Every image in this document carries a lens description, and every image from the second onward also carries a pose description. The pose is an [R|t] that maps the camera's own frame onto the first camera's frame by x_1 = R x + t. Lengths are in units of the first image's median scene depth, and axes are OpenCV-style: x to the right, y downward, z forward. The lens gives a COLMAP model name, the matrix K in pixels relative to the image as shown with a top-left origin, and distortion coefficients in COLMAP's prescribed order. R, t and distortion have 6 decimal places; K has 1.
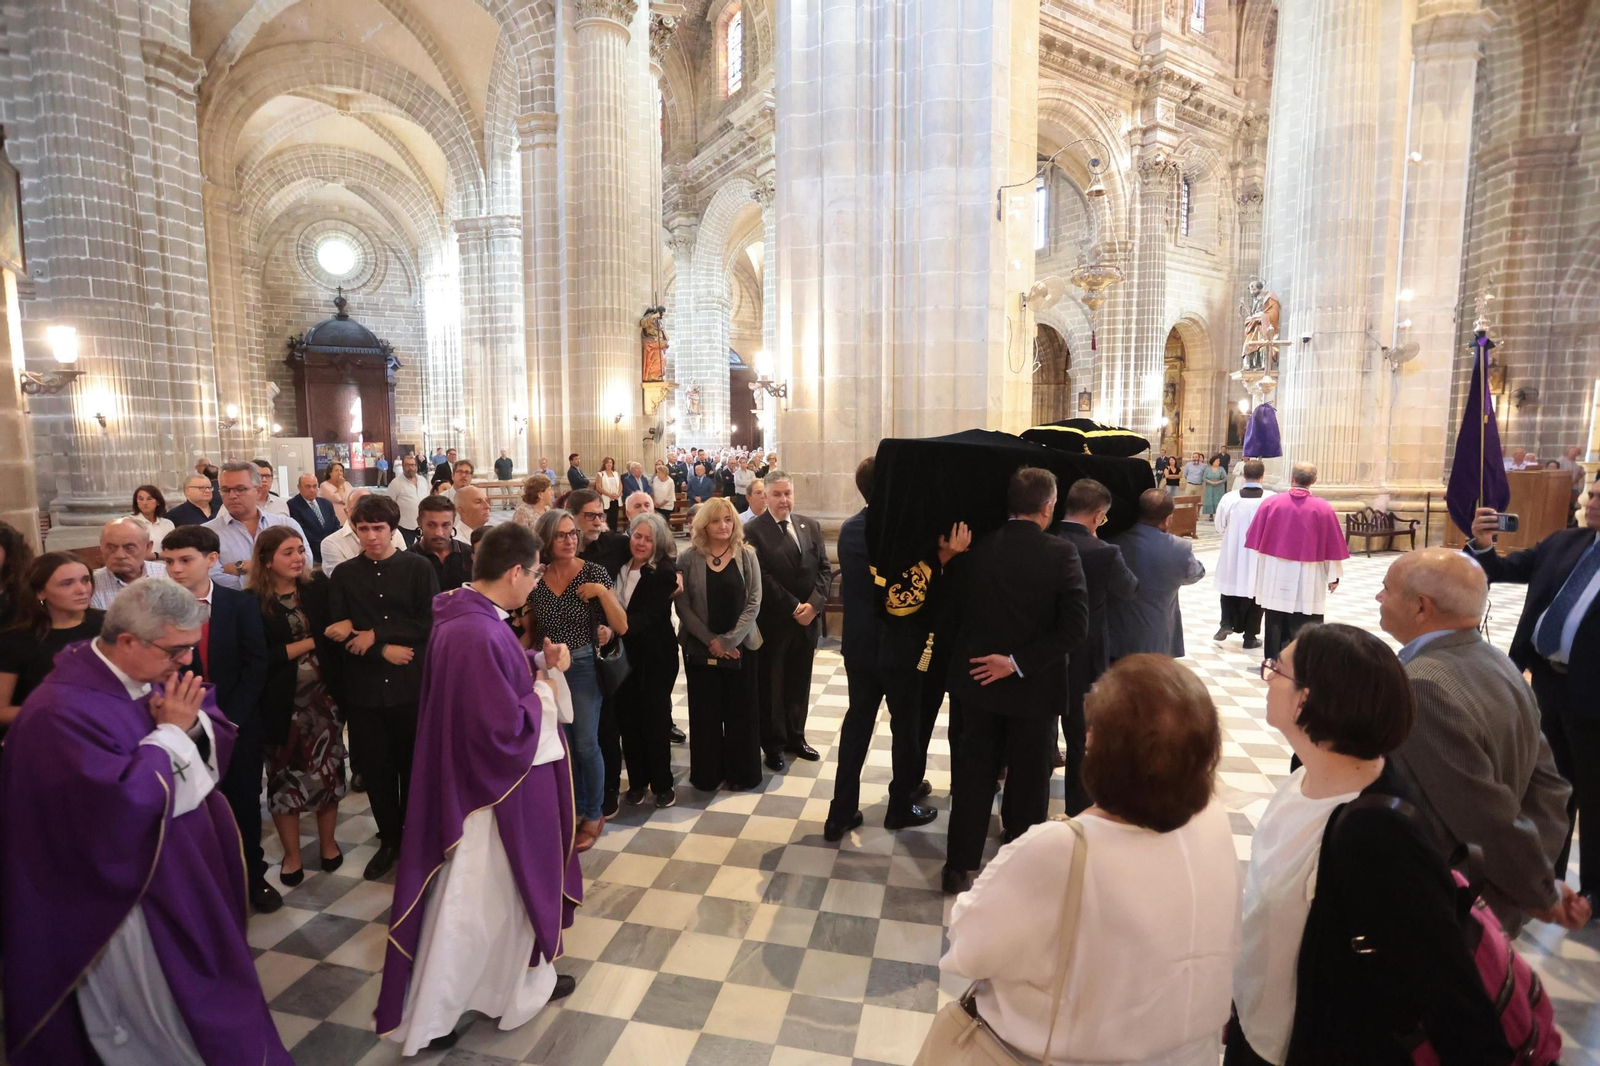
lens RADIAL K [[781.0, 0, 783.3], [0, 781.0, 531.9], [0, 0, 1]] dist [-0.064631, 0.024603]
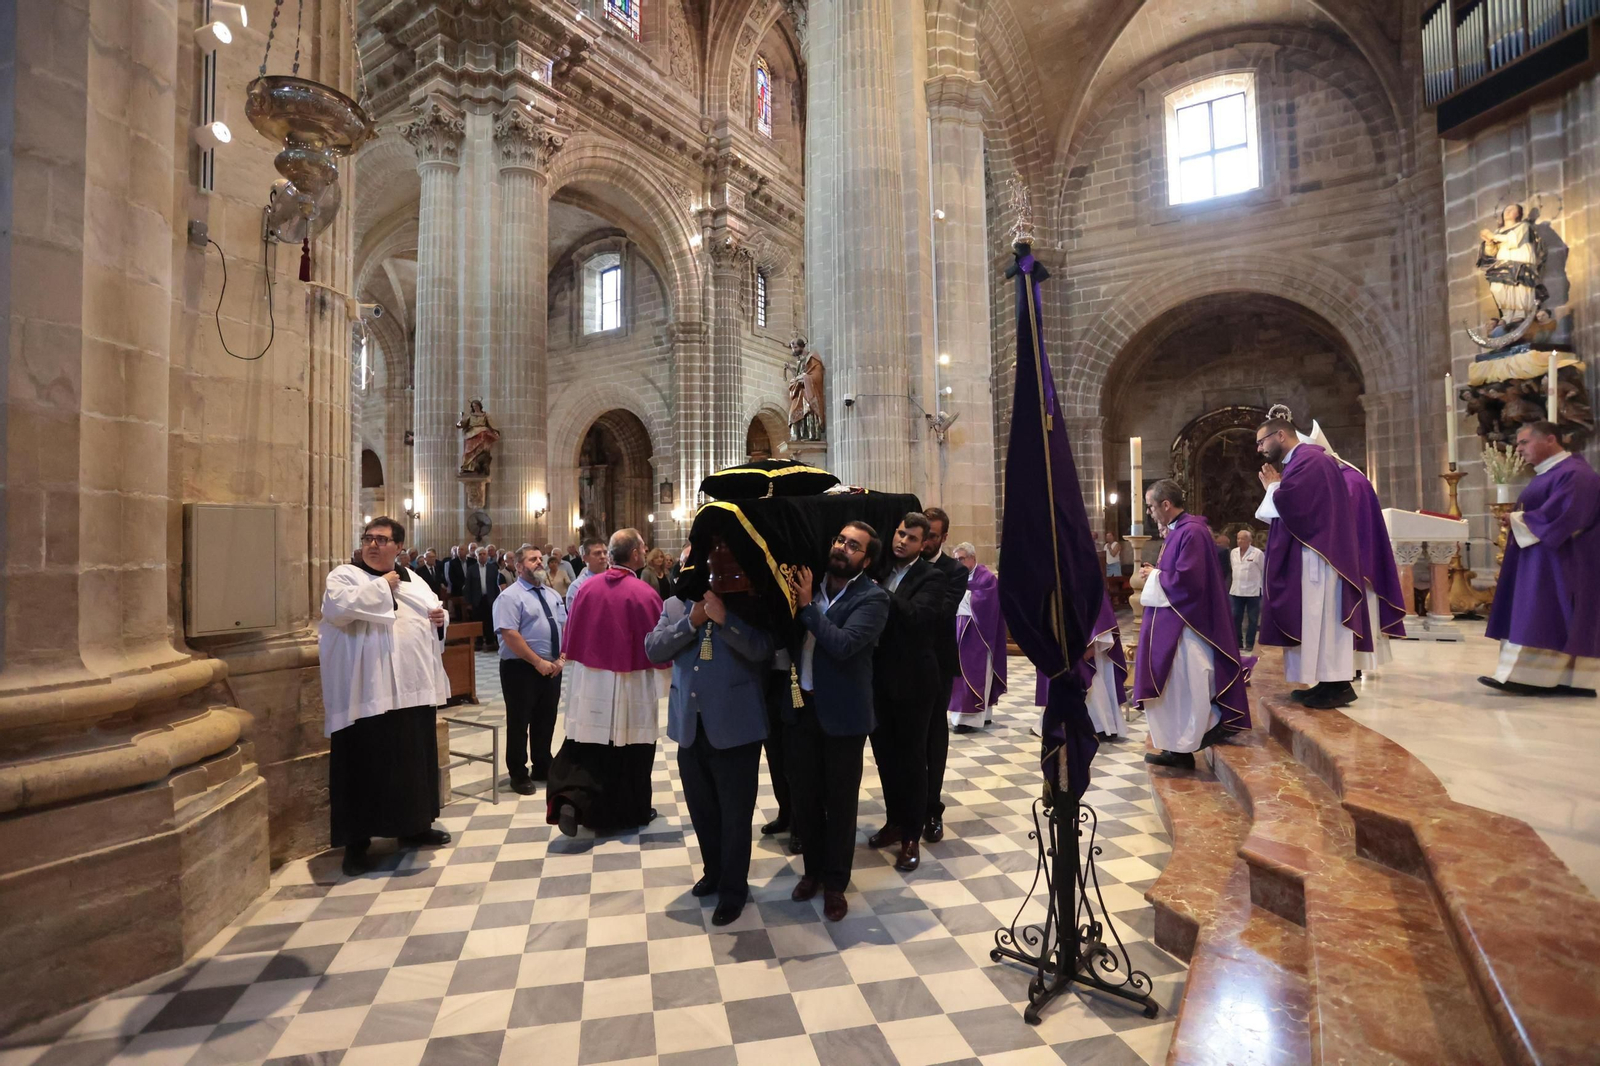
lens RADIAL K [[783.7, 0, 784.6], [0, 783.7, 525.2], [0, 0, 1]] dist [-0.076036, 0.033845]
pose [[0.899750, 0.001254, 0.436404, 0.191200], [0.060039, 0.990132, -0.126628, -0.011235], [-0.432256, 0.140135, 0.890796, 0.215906]]
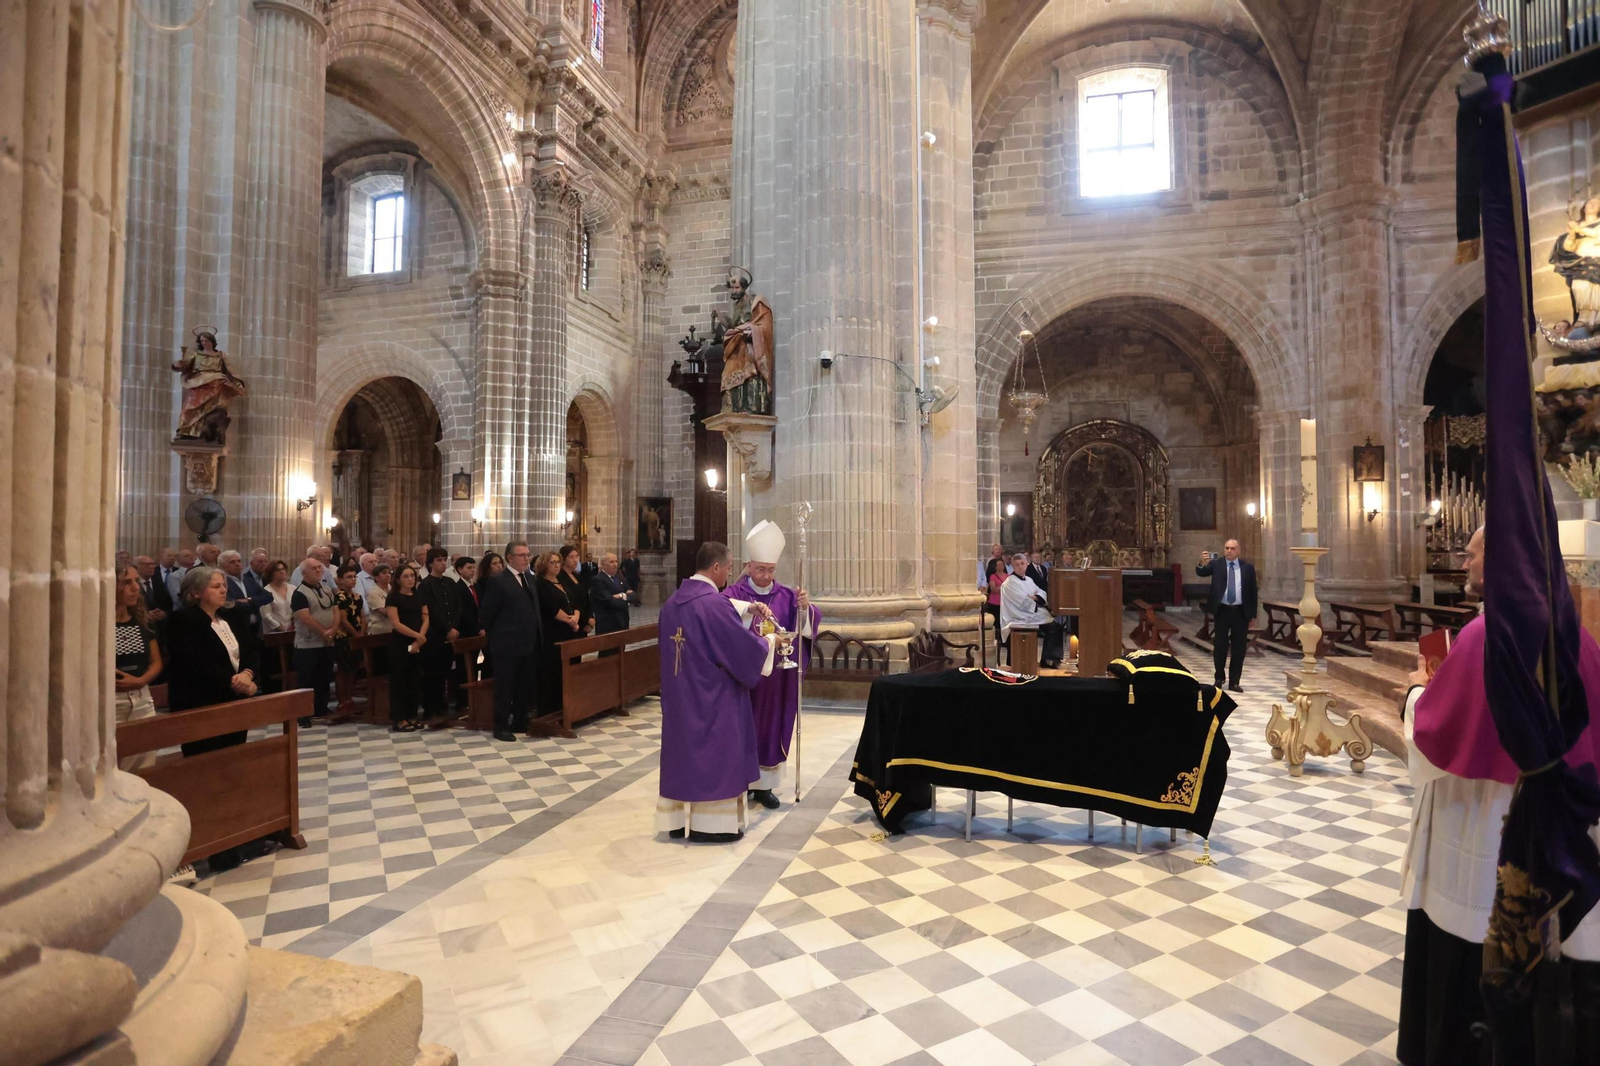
lens RADIAL K [[826.1, 0, 809.1], [0, 826.1, 530.7], [0, 0, 1]] dist [-0.072017, 0.035550]
pose [[0.716958, 0.025371, 0.696654, 0.163576], [0.074706, 0.990786, -0.112966, -0.032995], [-0.693102, 0.133036, 0.708457, 0.423463]]
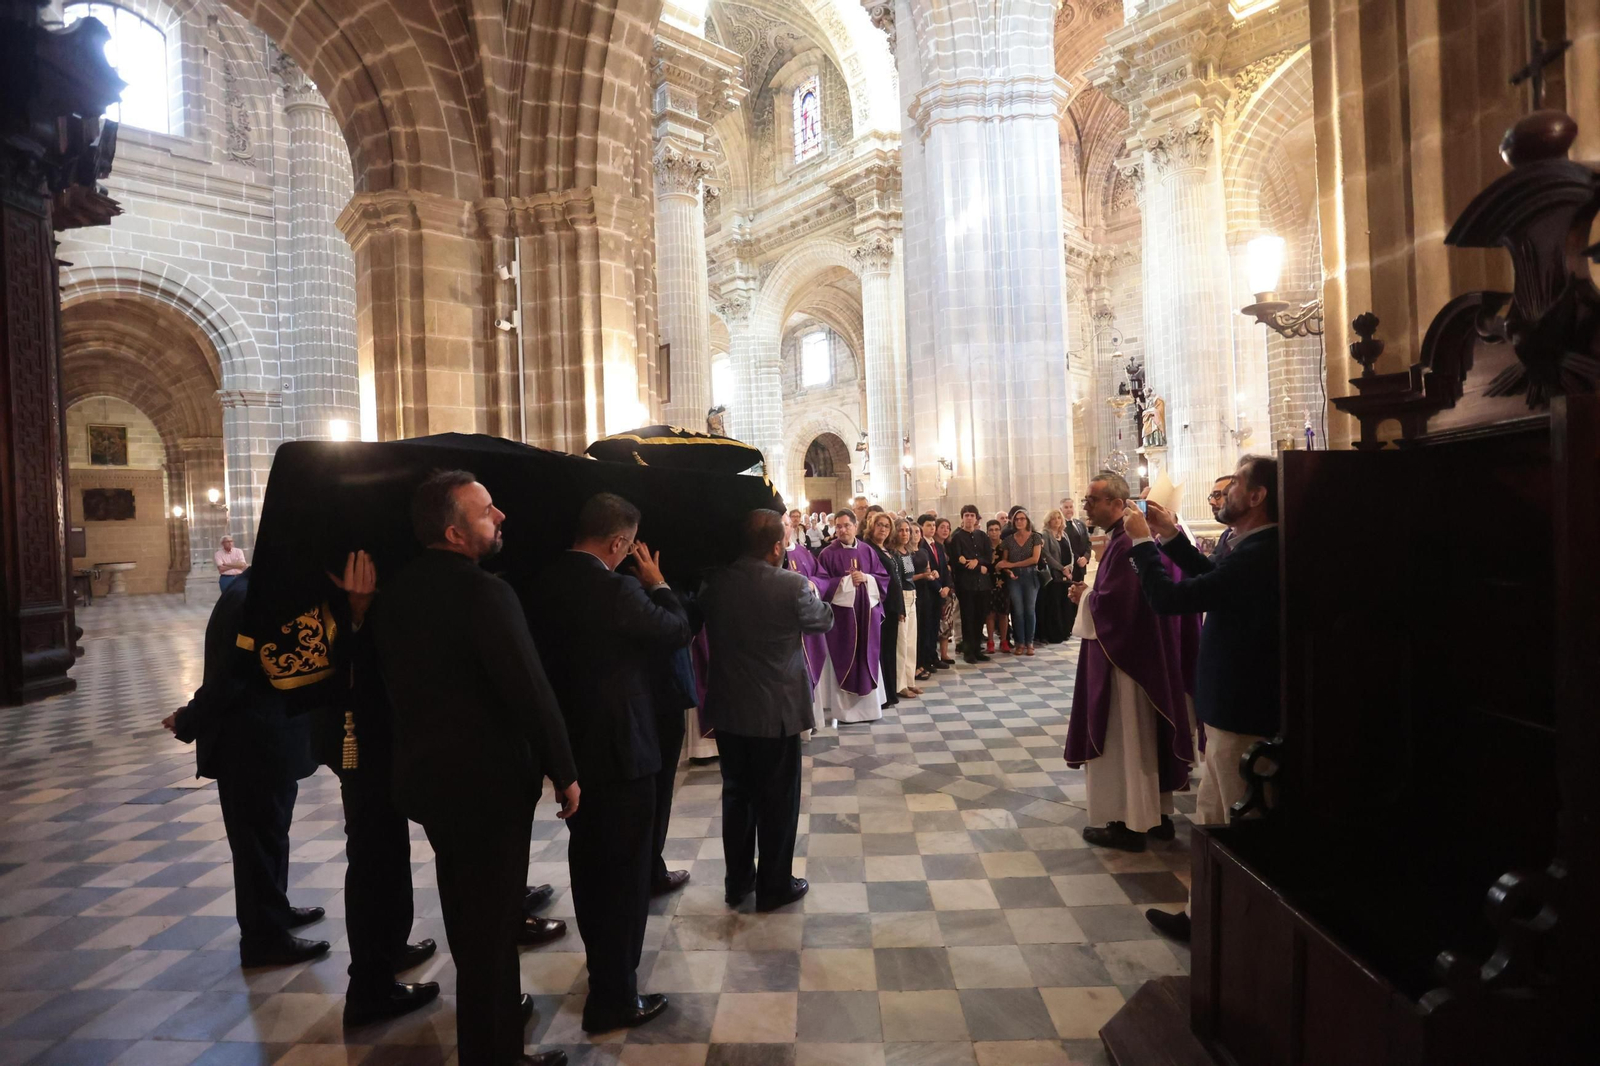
lens RADIAL K [[782.7, 0, 792.1], [0, 782.7, 537.2], [0, 0, 1]] dist [-0.083192, 0.043507]
pose [[0.980106, -0.041038, 0.194185, -0.303506], [0.059755, 0.994008, -0.091532, 0.047711], [-0.189265, 0.101315, 0.976685, -0.255726]]
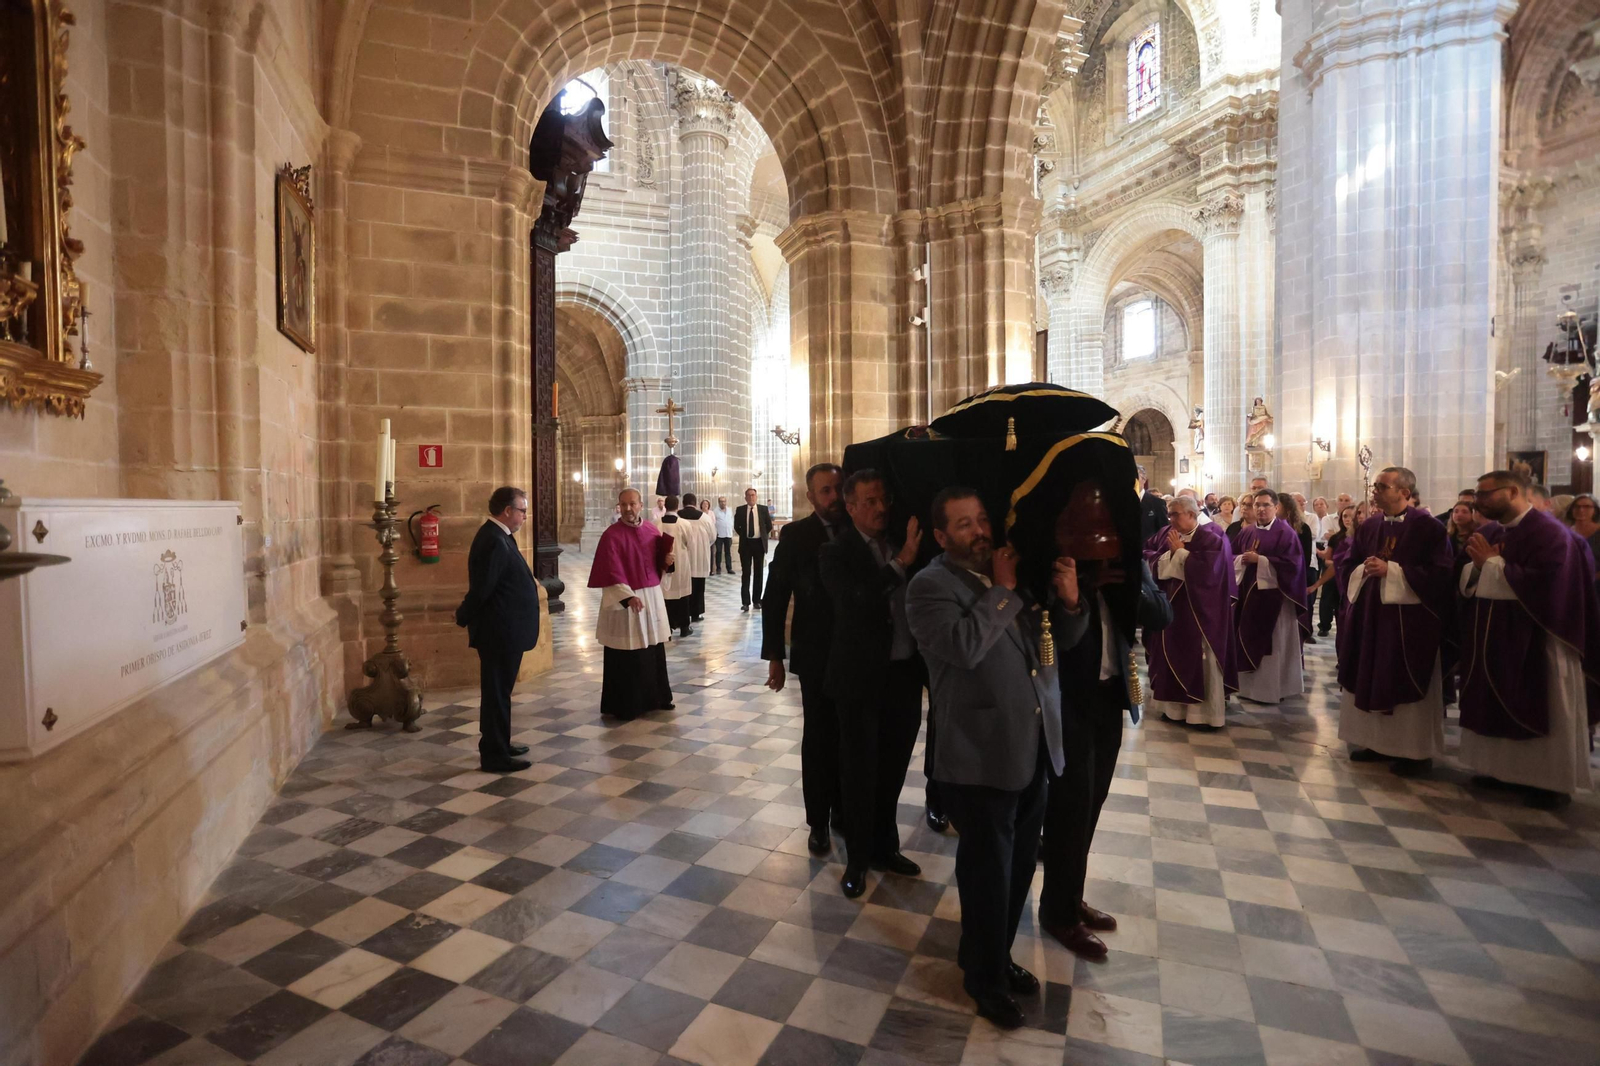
lens RADIAL K [[780.6, 0, 778.9], [0, 780.6, 532.3], [0, 0, 1]] dist [-0.063844, 0.025389]
pose [[0.983277, 0.001186, -0.182114, -0.365976], [-0.015112, 0.997062, -0.075099, 0.054883], [0.181490, 0.076595, 0.980405, -0.309188]]
